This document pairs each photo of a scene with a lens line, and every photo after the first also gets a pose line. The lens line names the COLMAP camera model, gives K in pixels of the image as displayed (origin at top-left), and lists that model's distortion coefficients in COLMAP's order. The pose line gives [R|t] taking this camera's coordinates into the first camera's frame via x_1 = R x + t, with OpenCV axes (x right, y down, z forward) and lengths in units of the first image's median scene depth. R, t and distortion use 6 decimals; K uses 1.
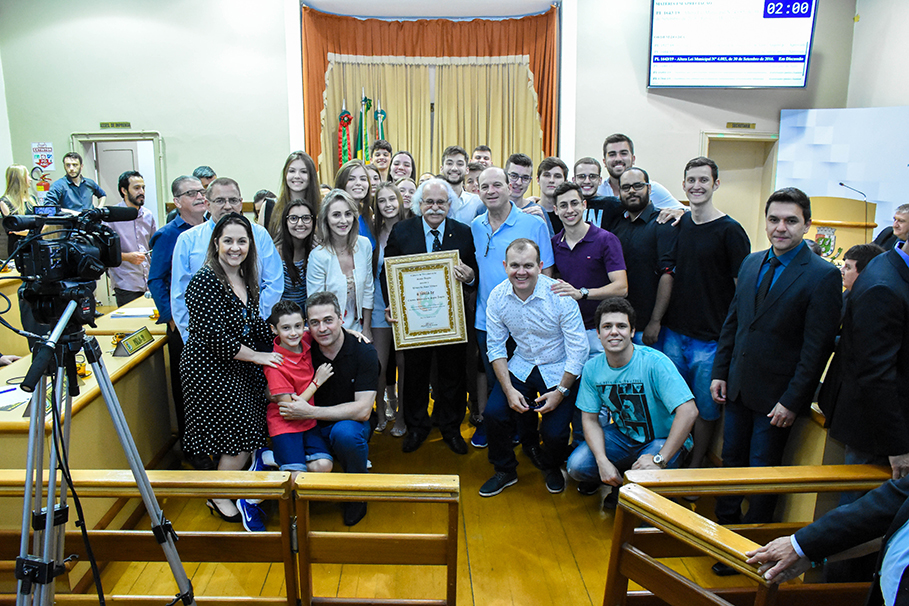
lens RADIAL K [[709.7, 0, 454.1], [0, 709.7, 295.0], [0, 0, 1]] dist [-0.135629, 0.073376]
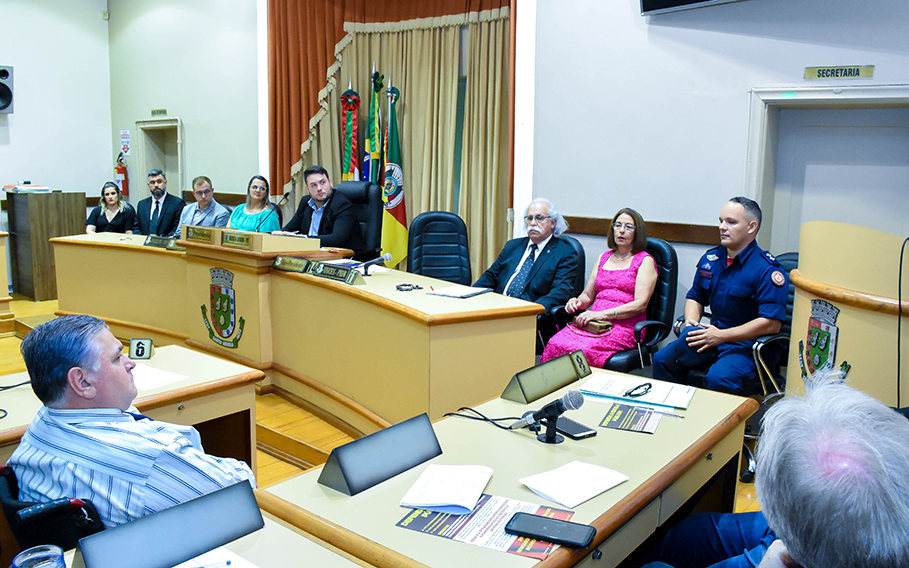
lens RADIAL K [[742.1, 0, 452.4], [0, 742.1, 275.6], [0, 0, 1]] dist [-0.156254, 0.097354]
pose [[0.745494, 0.112672, -0.656919, 0.514200], [-0.153633, 0.988116, -0.004870, -0.063011], [0.648564, 0.104555, 0.753945, 0.453057]]
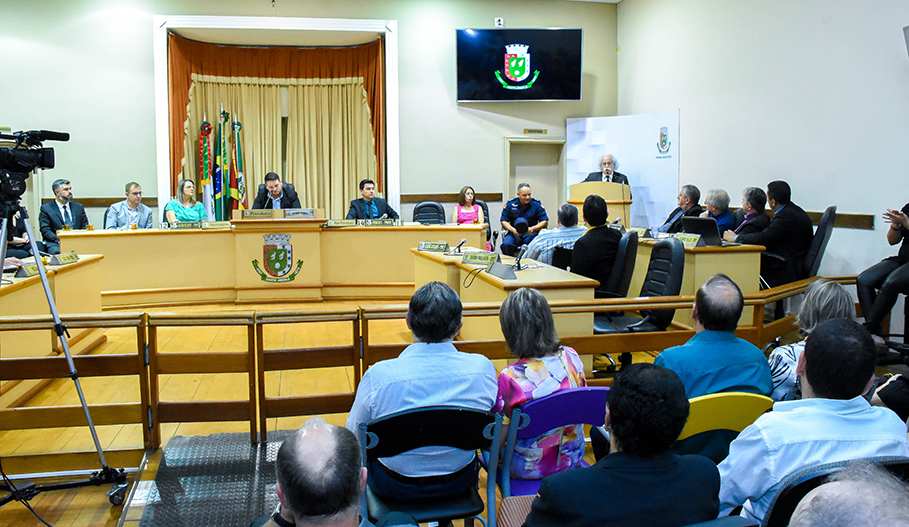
lens RADIAL K [[708.6, 0, 446.9], [0, 708.6, 235.5], [0, 0, 1]] dist [-0.118364, 0.039014]
pose [[0.987164, -0.016627, 0.158842, 0.052933], [0.037985, 0.990470, -0.132387, 0.092897], [-0.155127, 0.136721, 0.978388, -0.170595]]
